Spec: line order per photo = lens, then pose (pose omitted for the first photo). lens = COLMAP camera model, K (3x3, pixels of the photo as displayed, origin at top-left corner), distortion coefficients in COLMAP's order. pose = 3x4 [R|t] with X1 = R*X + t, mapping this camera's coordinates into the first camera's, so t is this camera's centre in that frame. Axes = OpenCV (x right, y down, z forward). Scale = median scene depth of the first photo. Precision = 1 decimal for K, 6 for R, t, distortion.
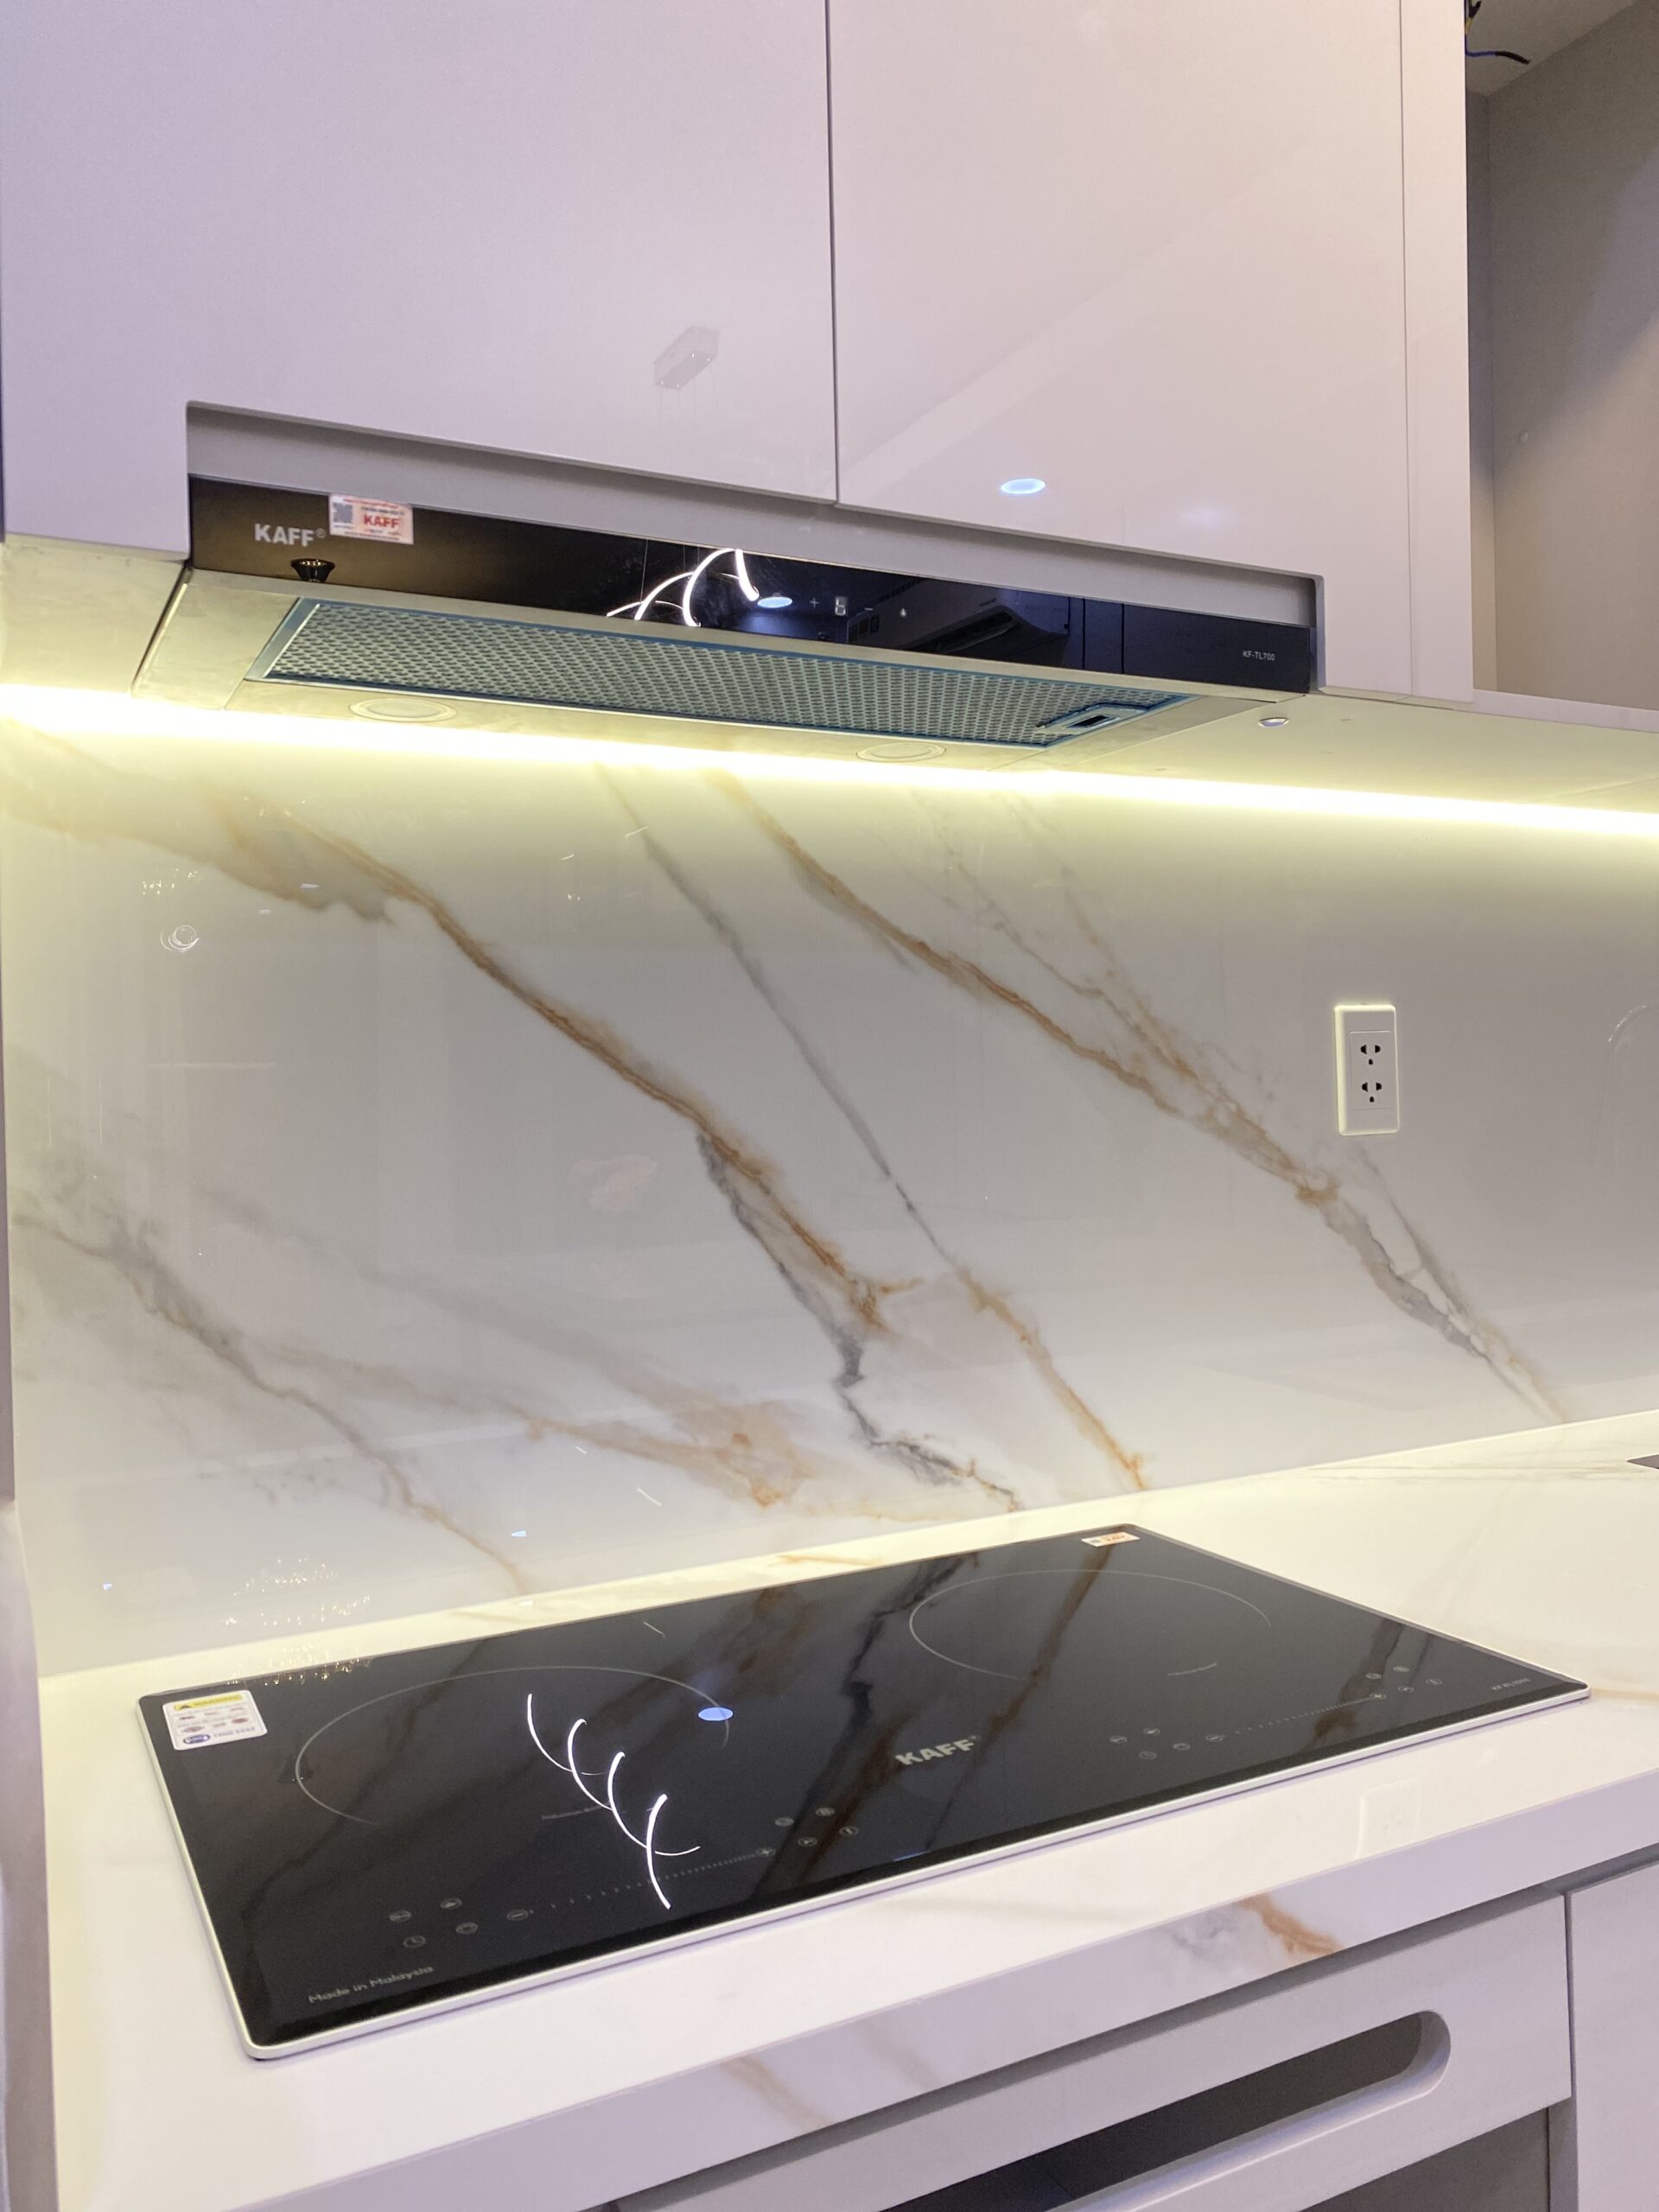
lens RADIAL K [[1700.9, 0, 837.0], [0, 1700.9, 1080.9], [0, 0, 1]] dist [0.238924, -0.556245]
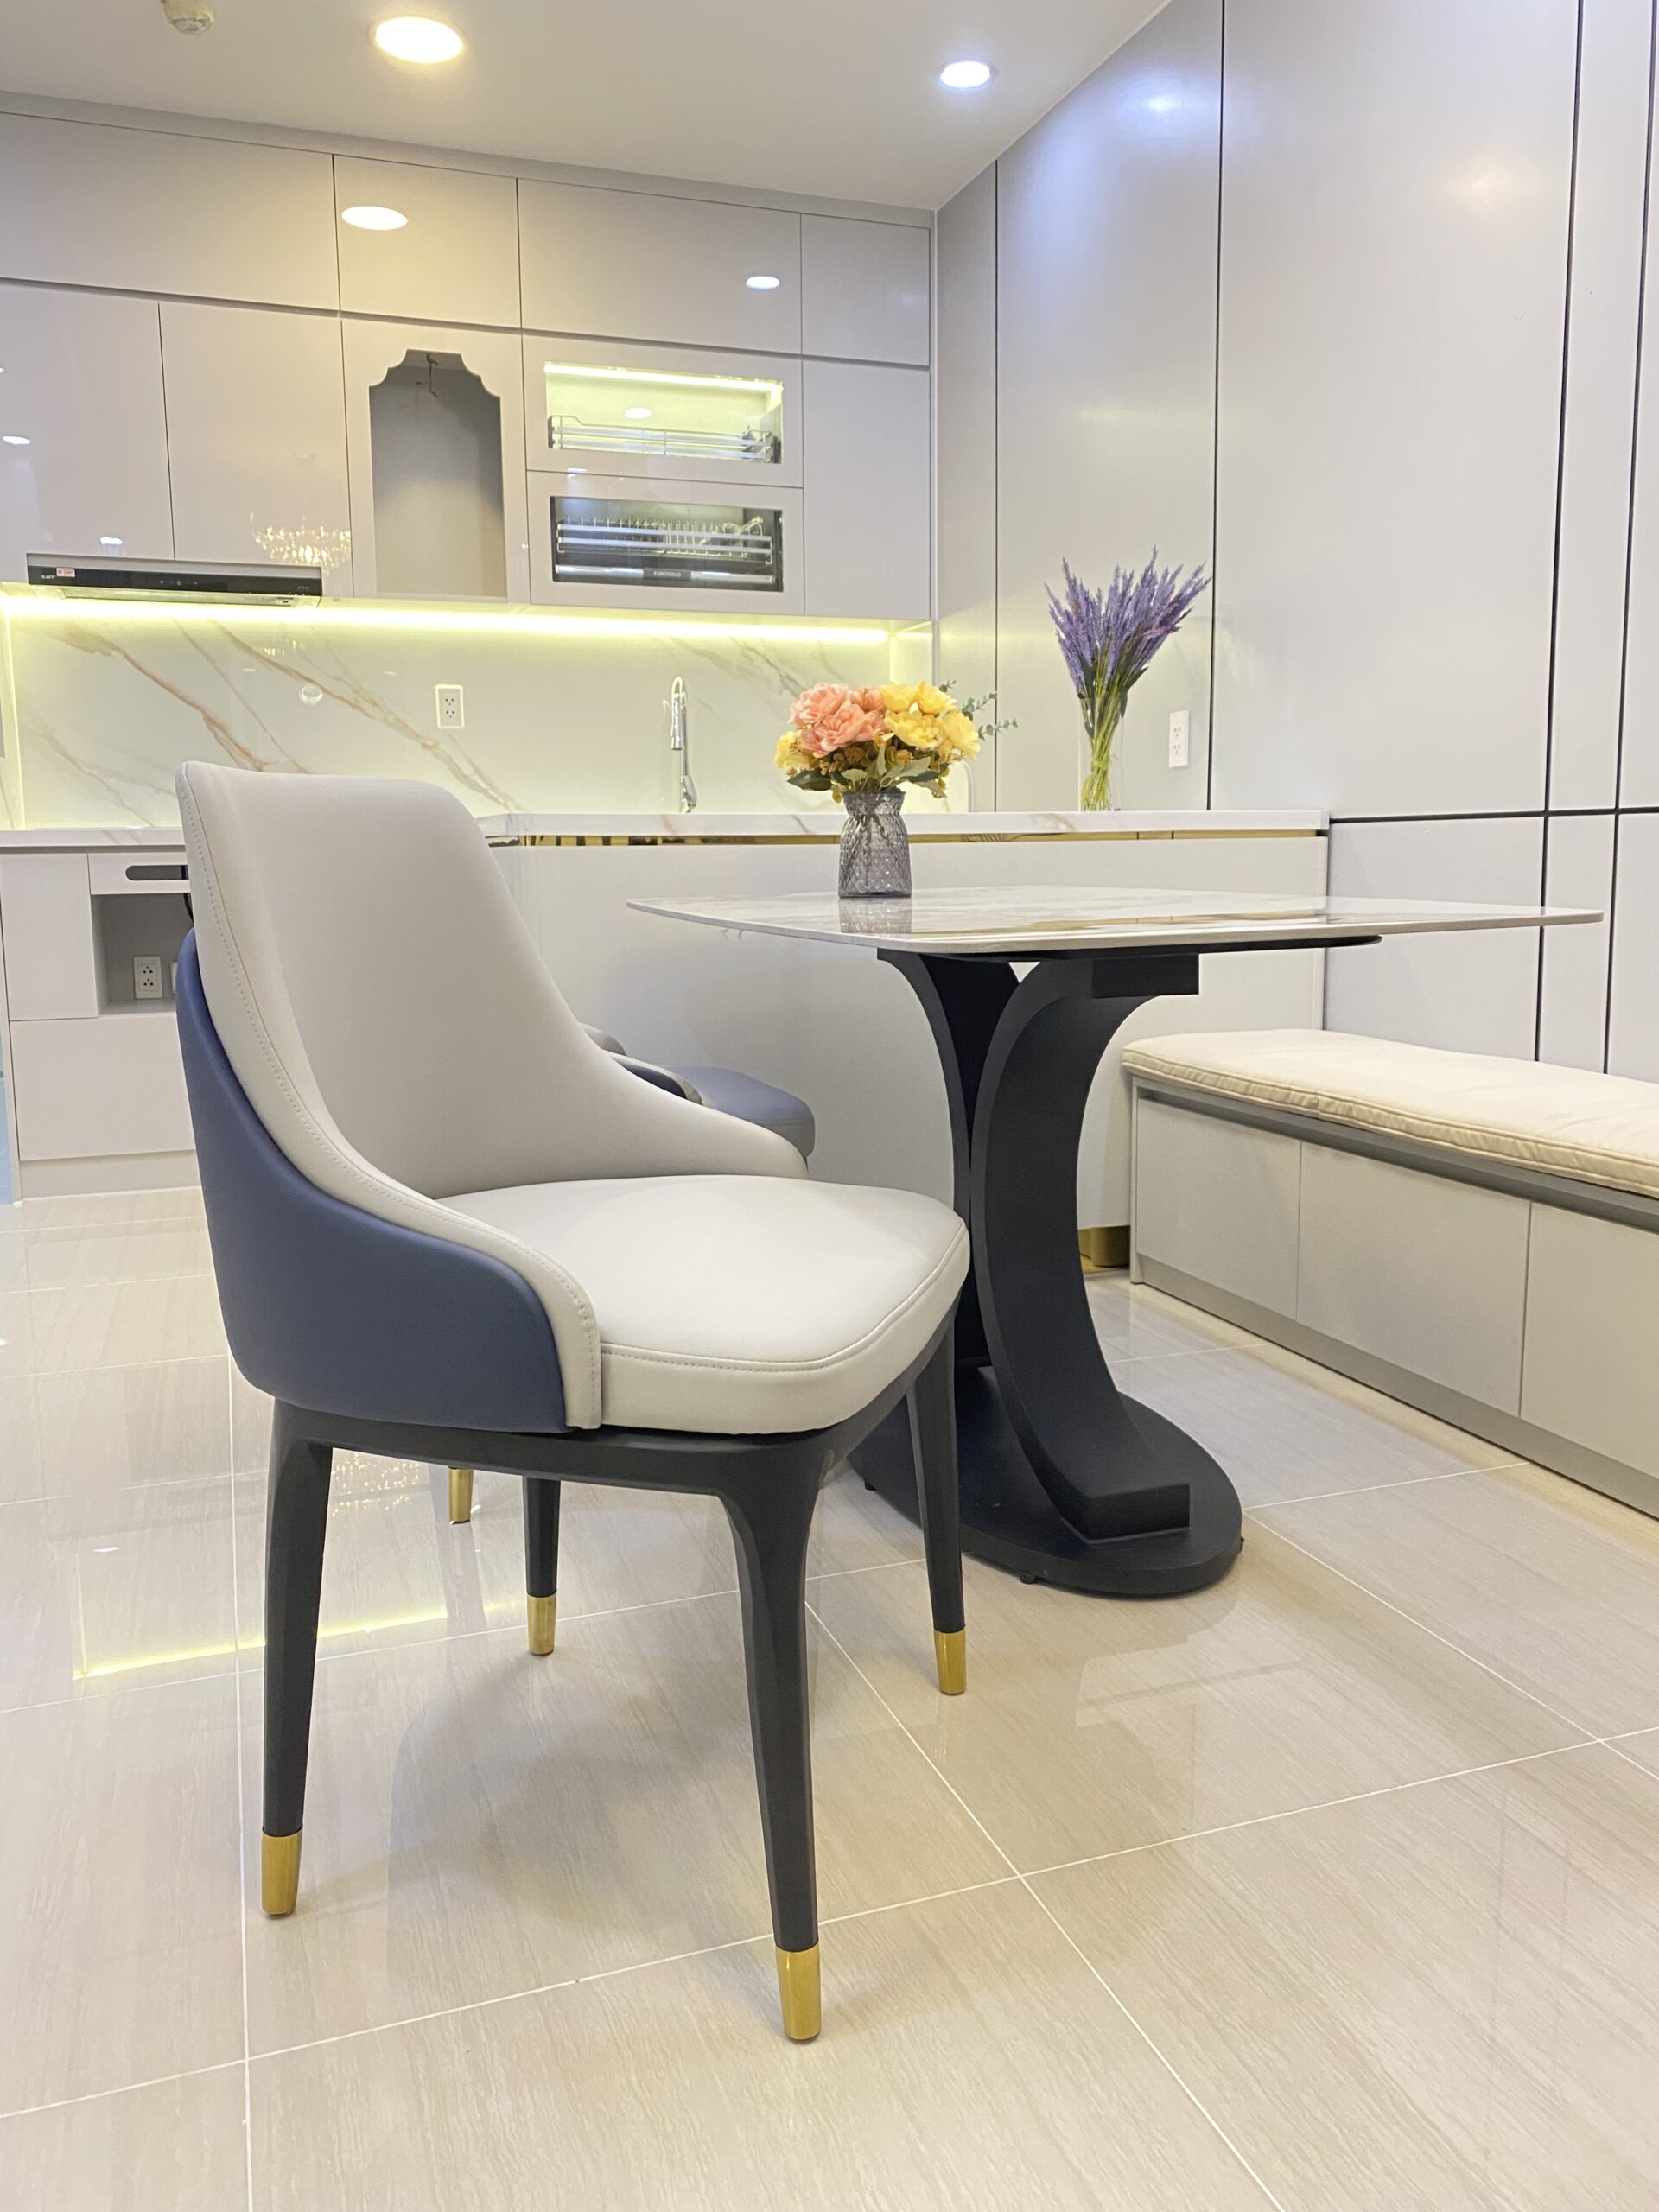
lens RADIAL K [[1684.5, 0, 829.5], [0, 1684.5, 1106.0], [0, 0, 1]] dist [-0.004399, 0.006366]
pose [[0.990521, 0.033298, -0.133266, 1.684403], [-0.012938, 0.988477, 0.150816, 0.283993], [0.136752, -0.147662, 0.979538, -2.374726]]
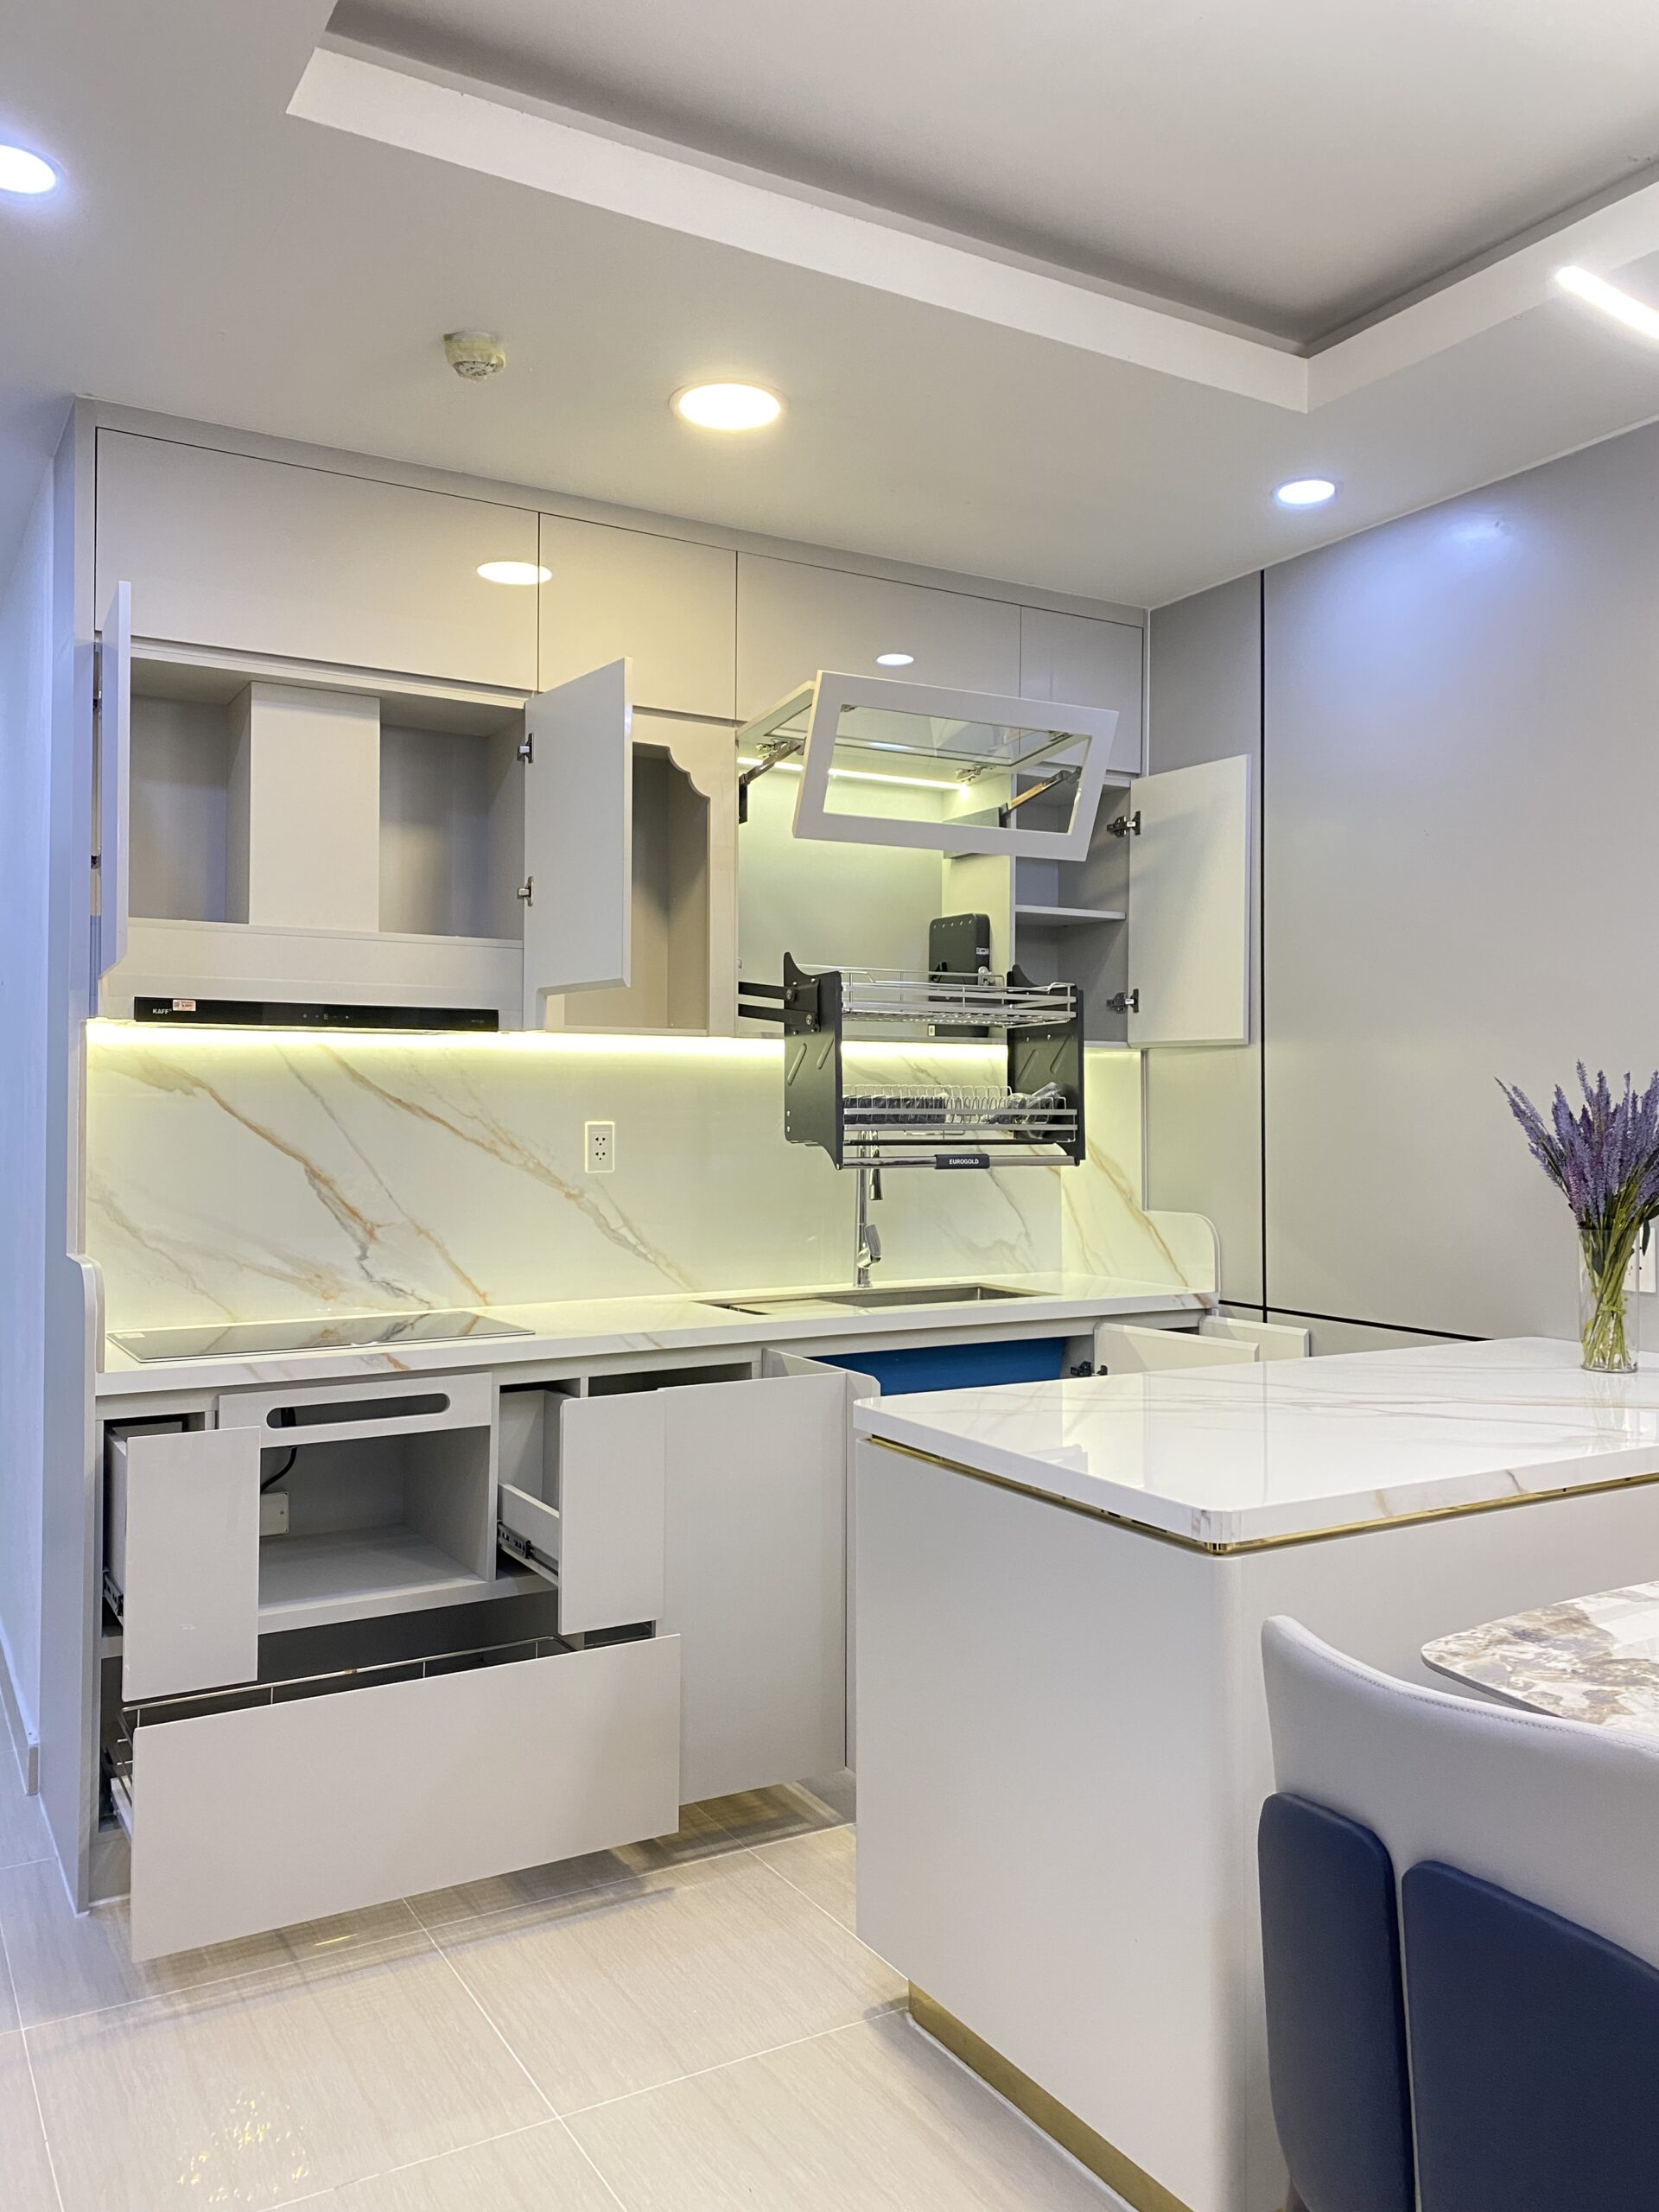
lens RADIAL K [[1699.7, 0, 833.8], [0, 1699.7, 1078.2], [0, 0, 1]] dist [0.070192, -0.071776]
pose [[0.998056, 0.026484, 0.056420, 0.600692], [-0.025429, 0.999490, -0.019340, -0.081038], [-0.056903, 0.017868, 0.998220, -1.795961]]
